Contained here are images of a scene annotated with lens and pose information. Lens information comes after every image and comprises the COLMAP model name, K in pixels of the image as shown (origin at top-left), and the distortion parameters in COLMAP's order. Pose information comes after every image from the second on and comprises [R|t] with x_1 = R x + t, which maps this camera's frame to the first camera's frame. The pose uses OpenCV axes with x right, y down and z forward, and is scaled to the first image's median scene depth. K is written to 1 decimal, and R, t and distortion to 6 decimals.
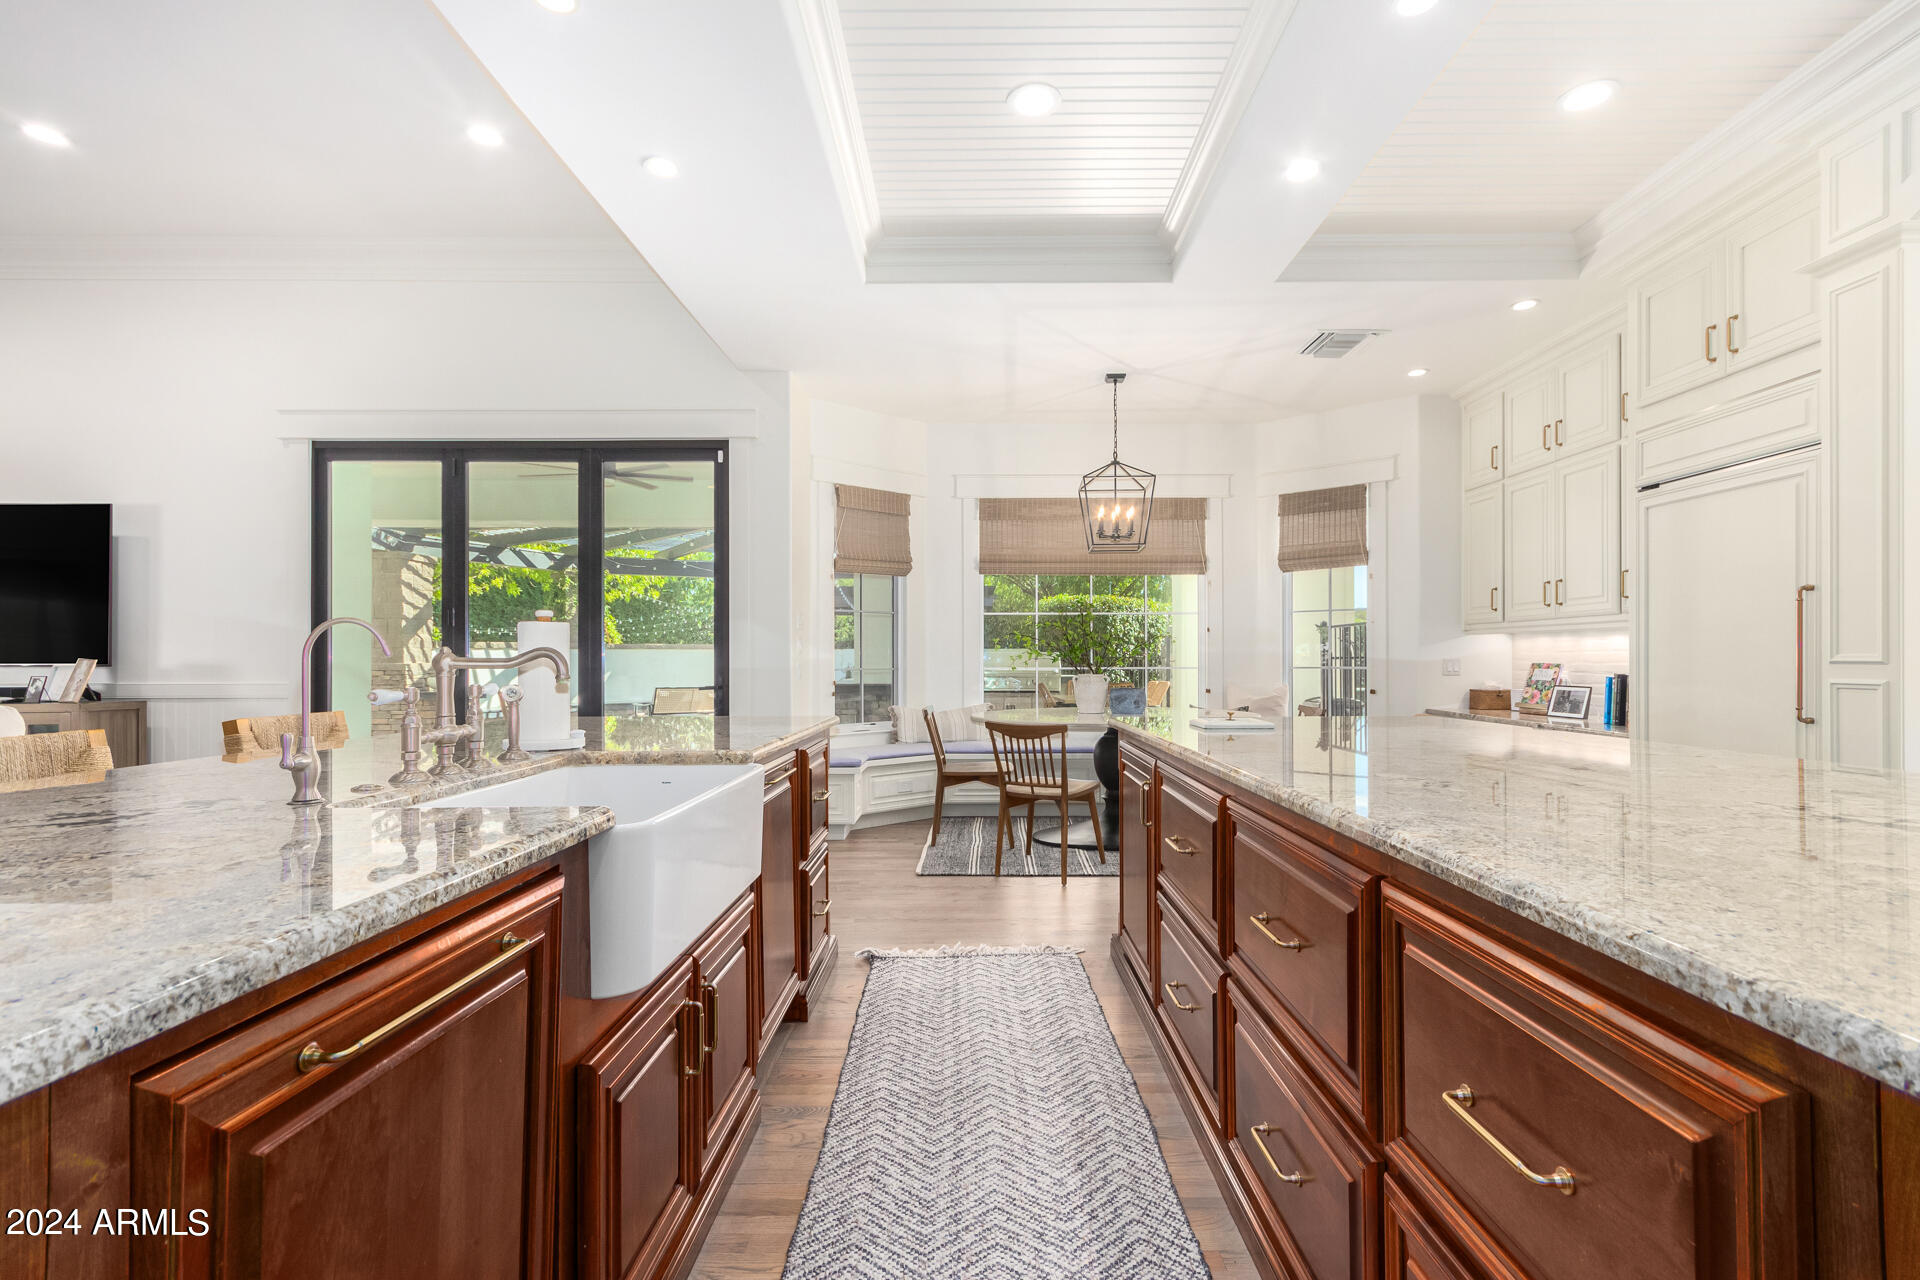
lens RADIAL K [[886.8, 0, 973.5], [0, 886.8, 654.3], [0, 0, 1]] dist [0.005318, -0.000416]
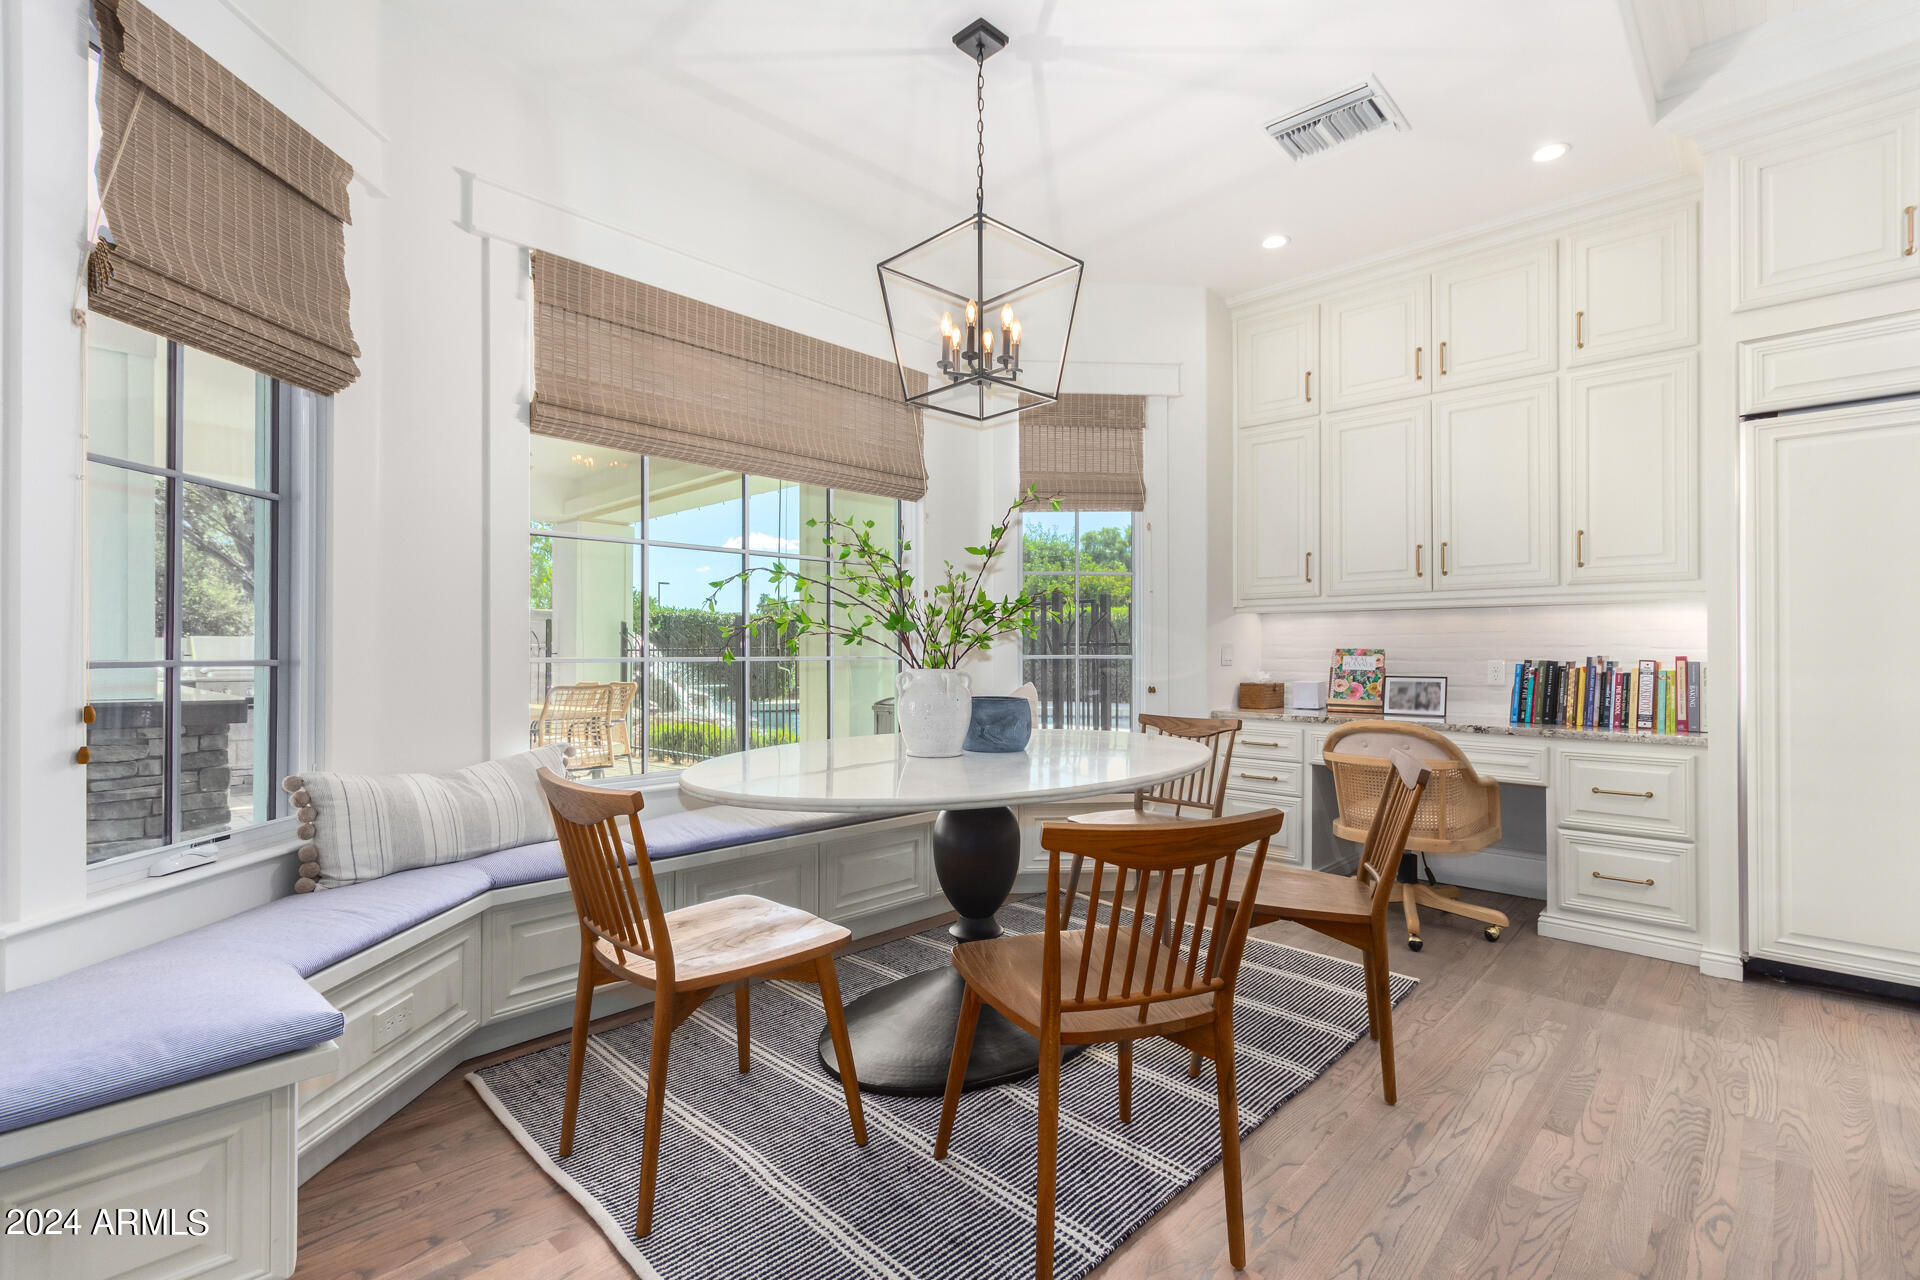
lens RADIAL K [[886.8, 0, 955.9], [0, 886.8, 641.6], [0, 0, 1]] dist [0.005318, -0.000416]
pose [[0.686847, 0.011135, 0.726717, -0.190429], [-0.006559, 0.999937, -0.009122, 0.012615], [-0.726772, 0.001499, 0.686877, 0.689878]]
